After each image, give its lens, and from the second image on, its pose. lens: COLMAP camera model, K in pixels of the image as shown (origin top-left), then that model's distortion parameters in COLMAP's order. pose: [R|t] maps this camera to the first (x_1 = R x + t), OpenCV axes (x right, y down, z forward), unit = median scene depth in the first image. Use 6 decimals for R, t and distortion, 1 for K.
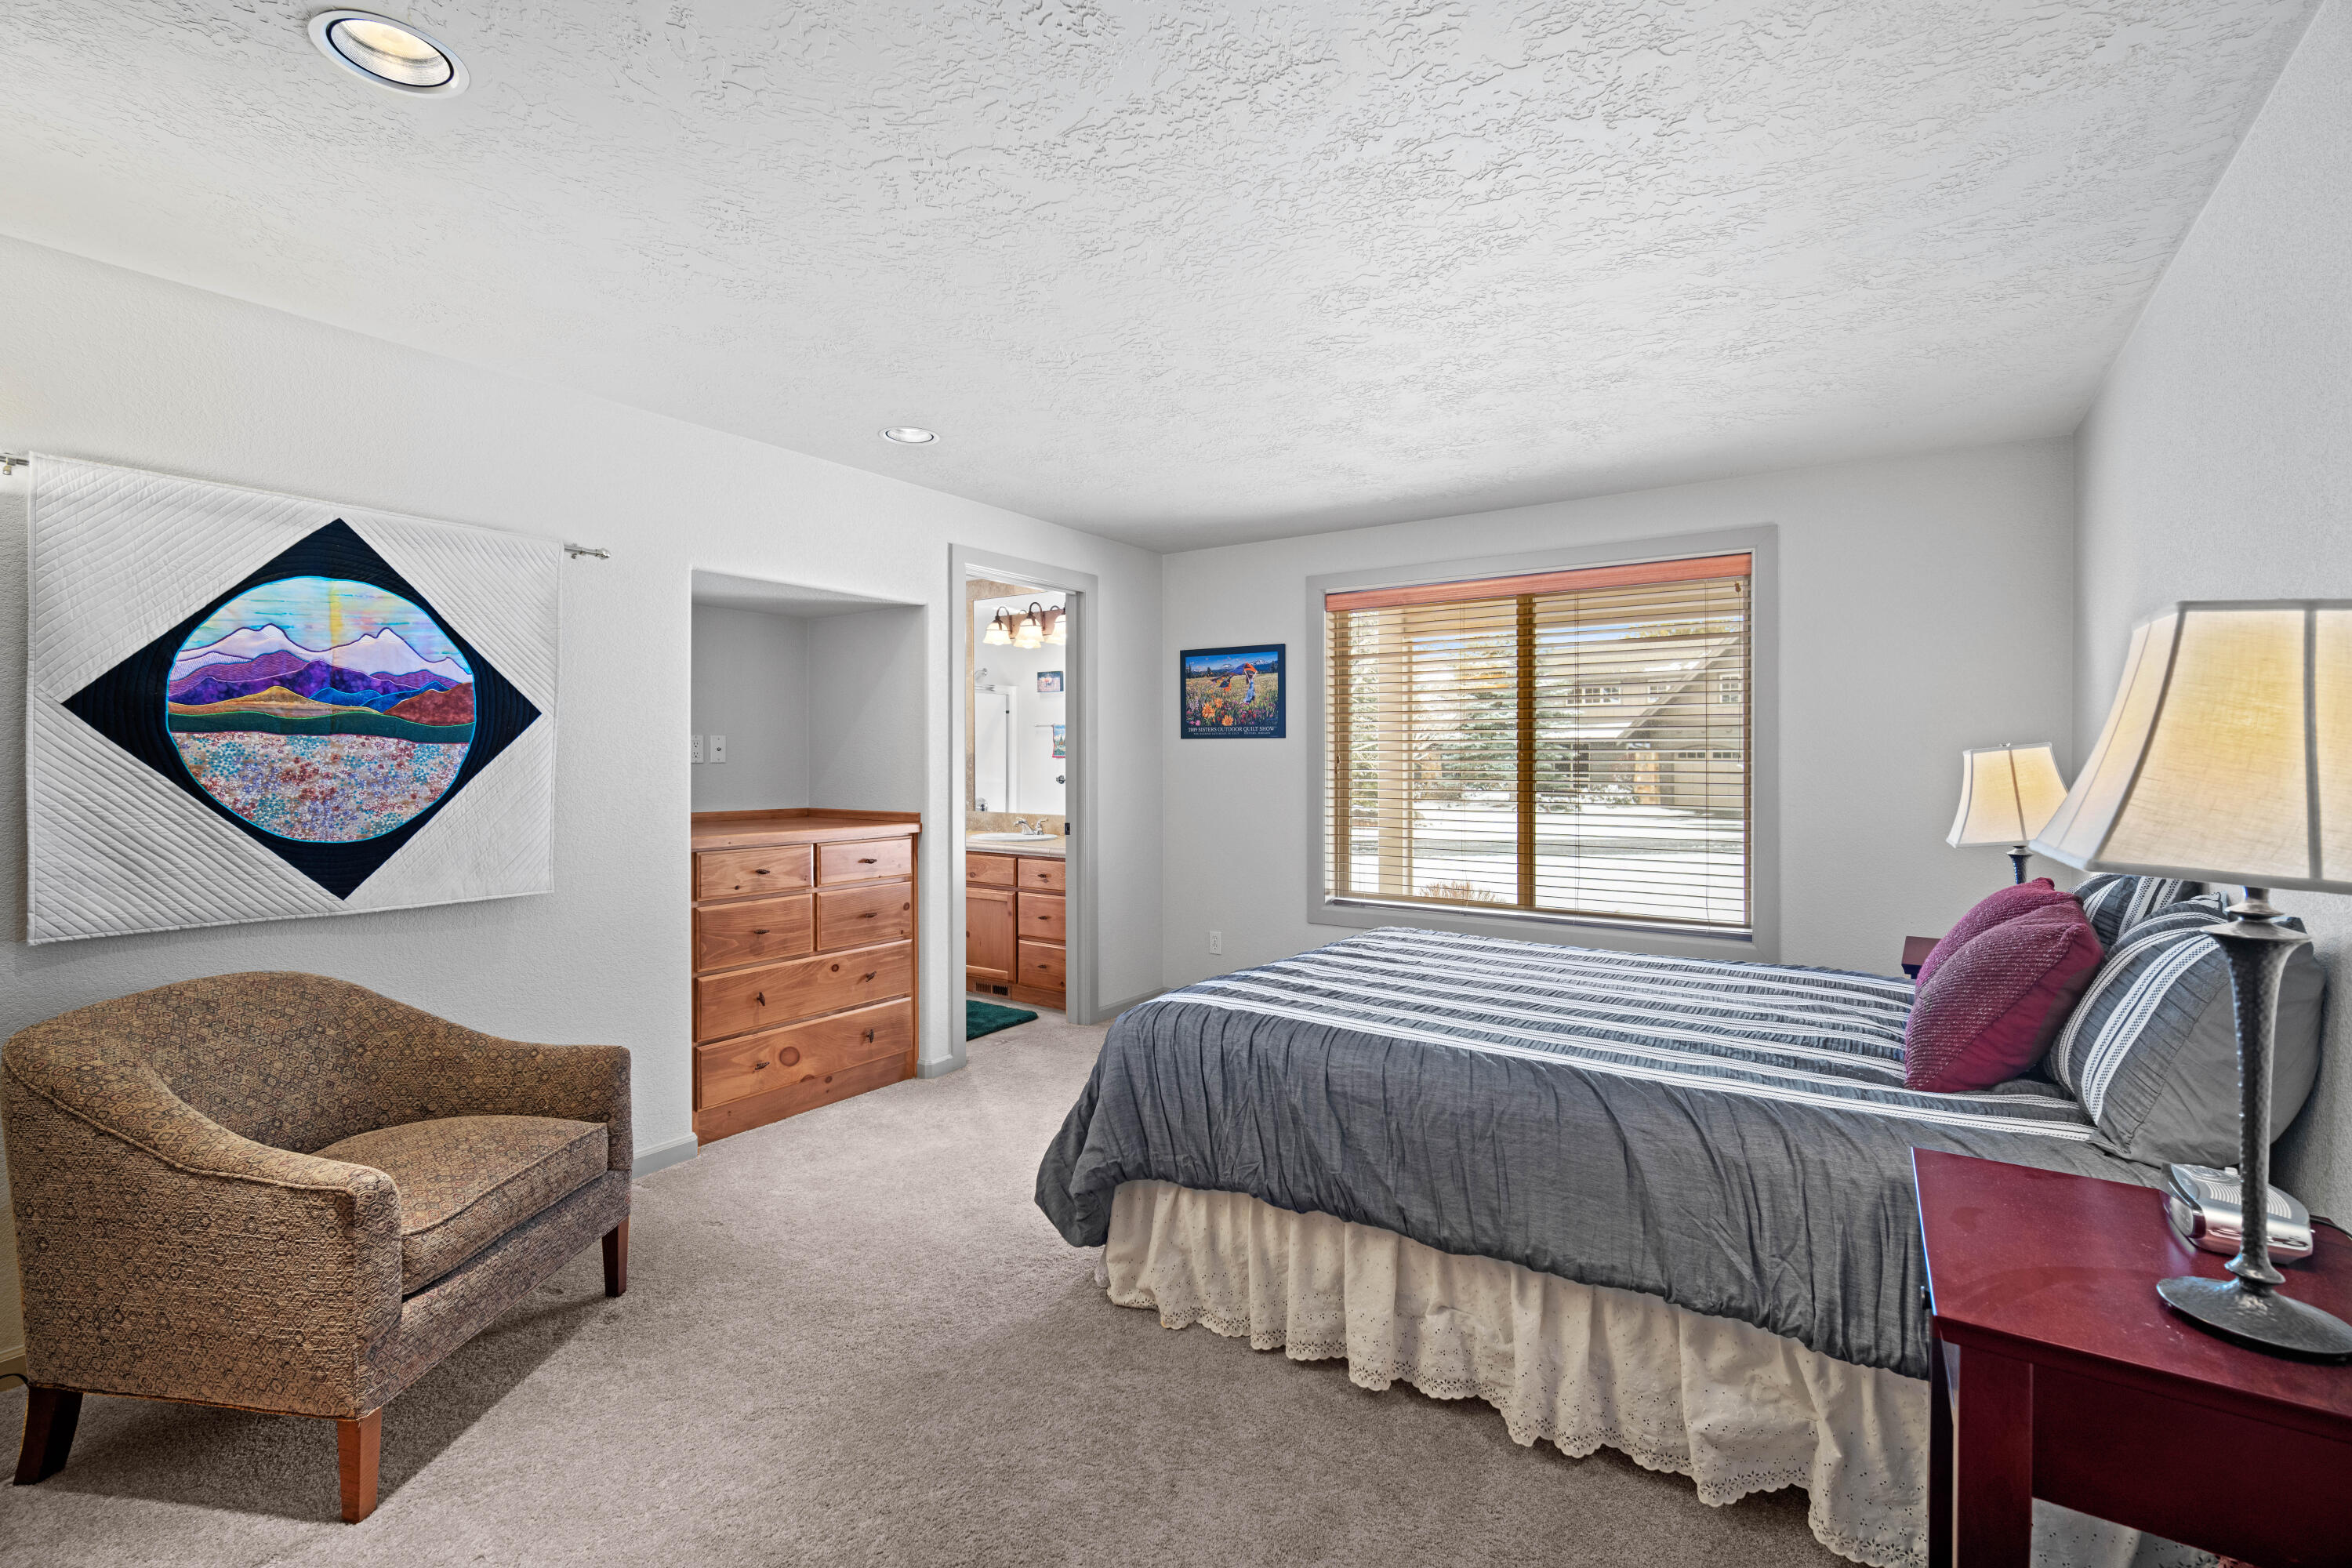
lens RADIAL K [[1039.3, 0, 1174.2], [0, 1039.3, 772.3], [0, 0, 1]] dist [-0.006894, 0.000976]
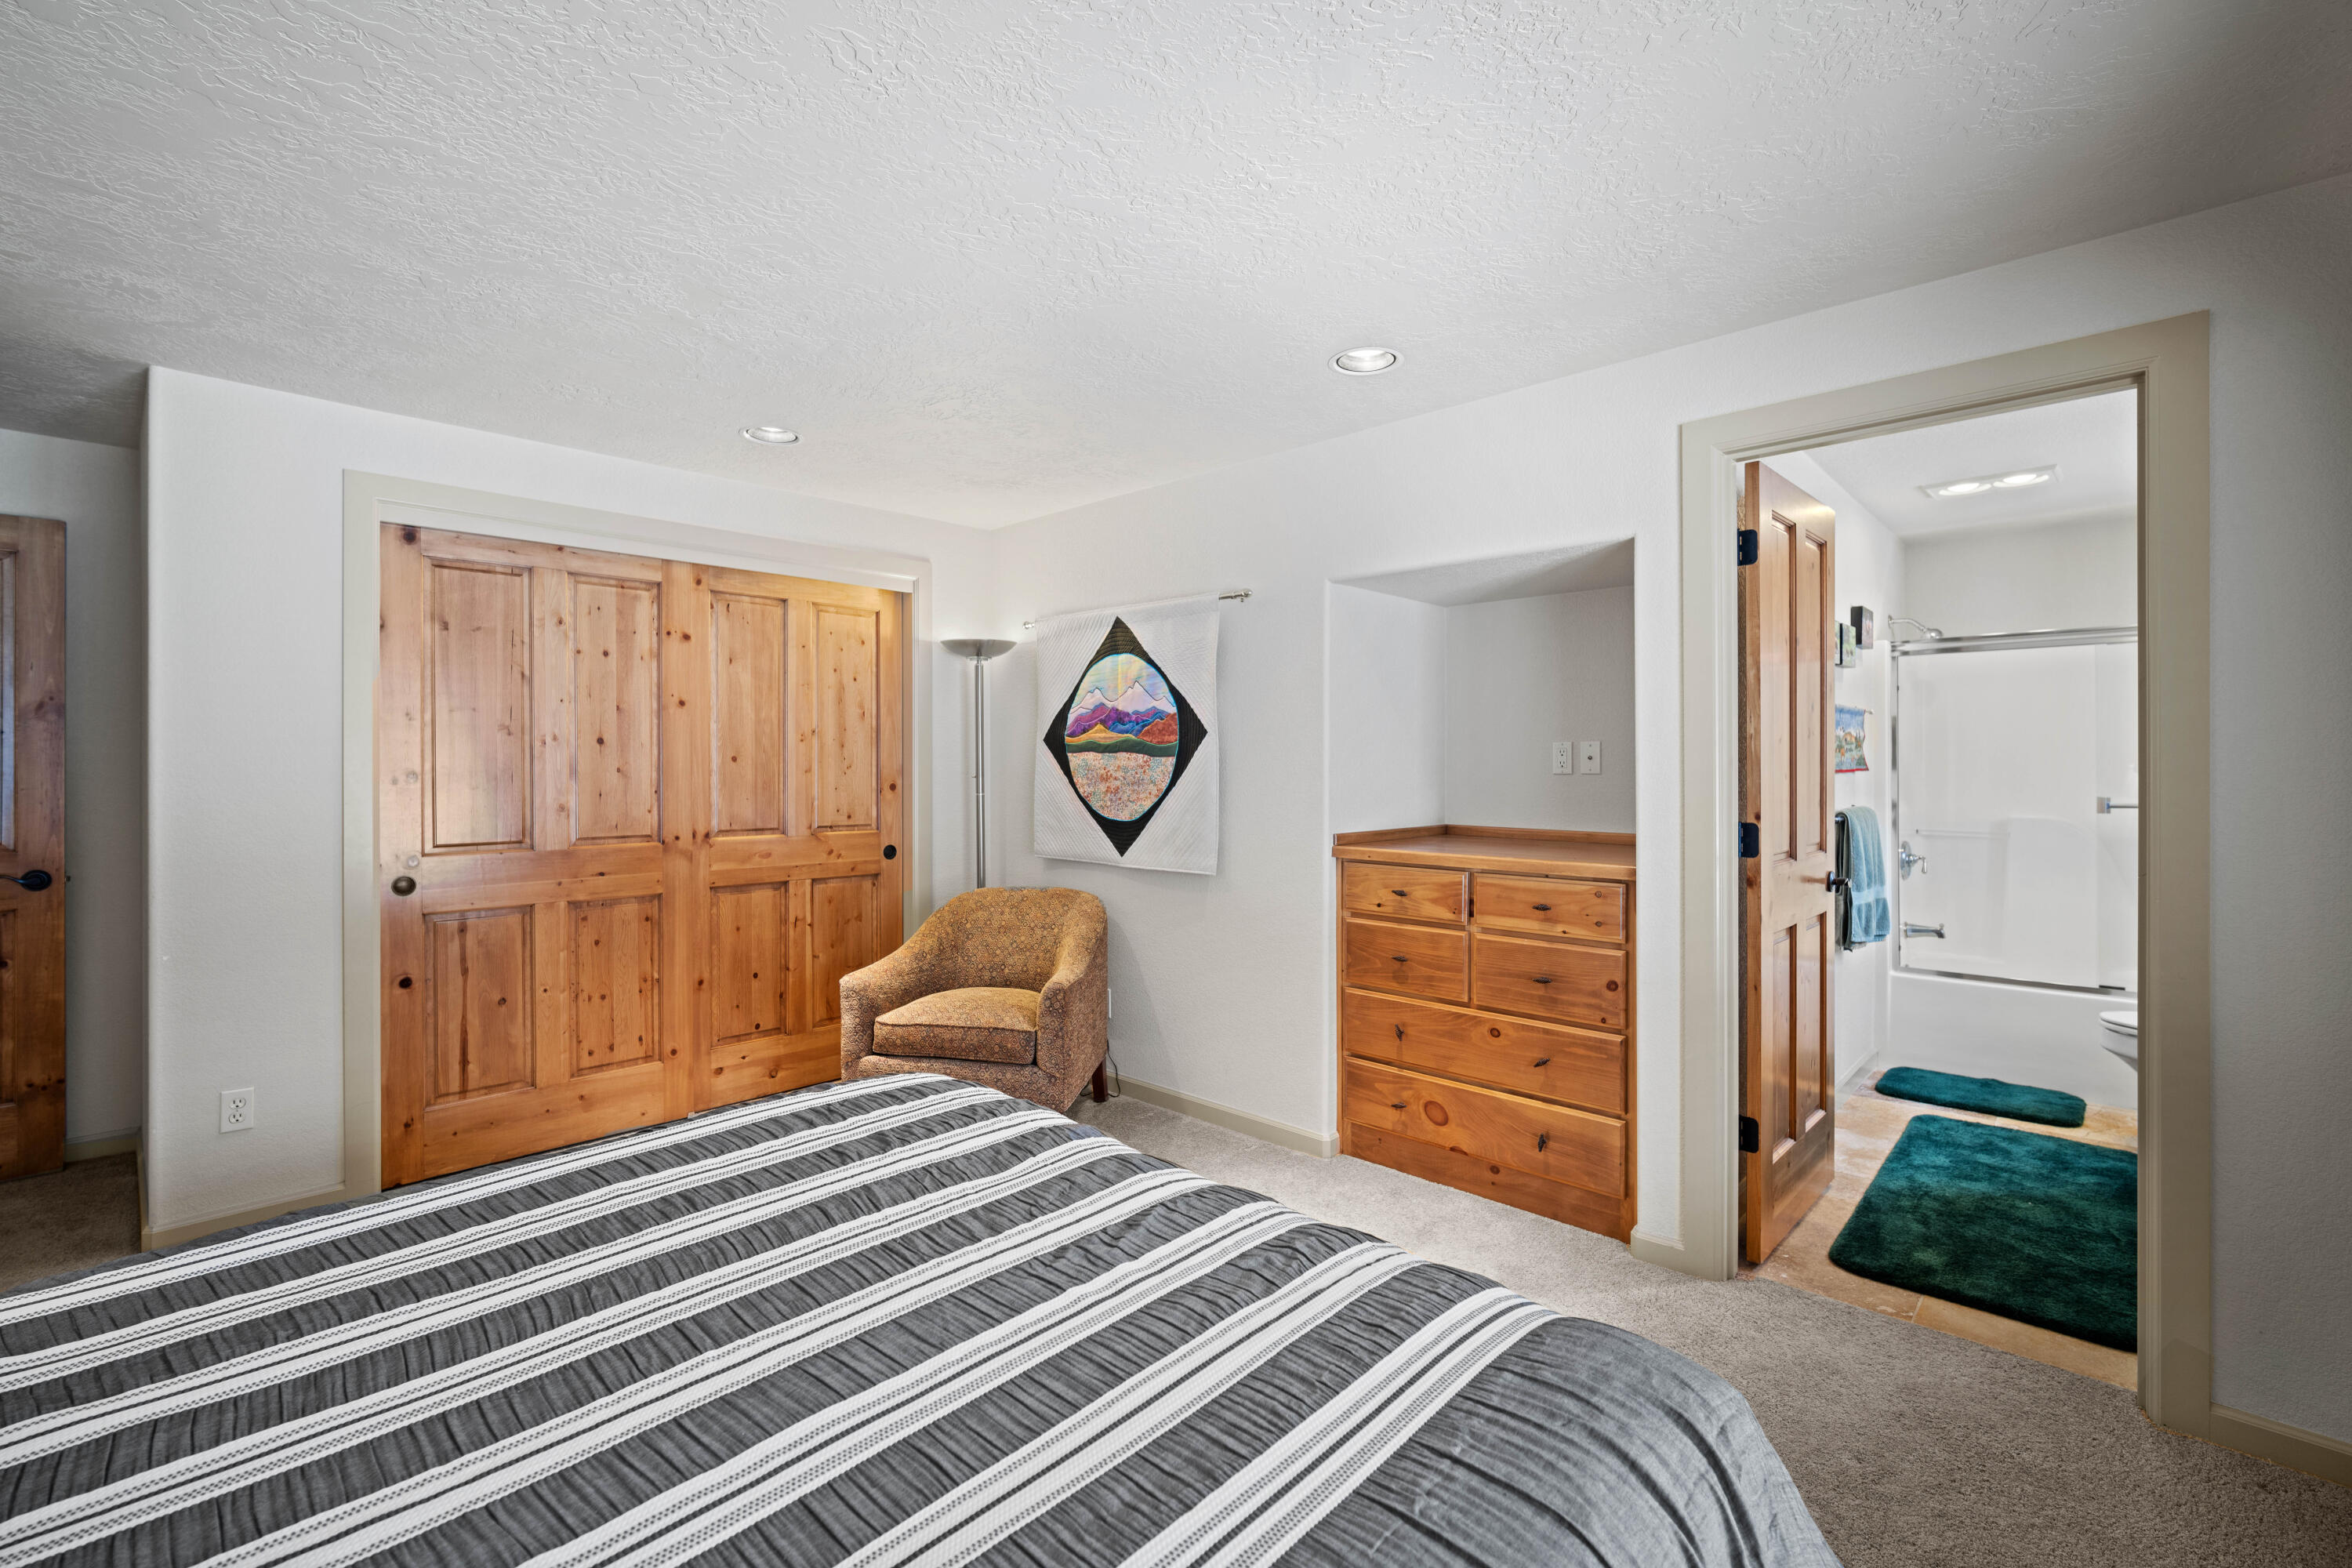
lens RADIAL K [[1039.3, 0, 1174.2], [0, 1039.3, 772.3], [0, 0, 1]] dist [-0.006894, 0.000976]
pose [[-0.156253, 0.005342, -0.987703, 0.700758], [-0.015812, 0.999844, 0.007909, -0.018463], [0.987590, 0.016854, -0.156144, 1.242709]]
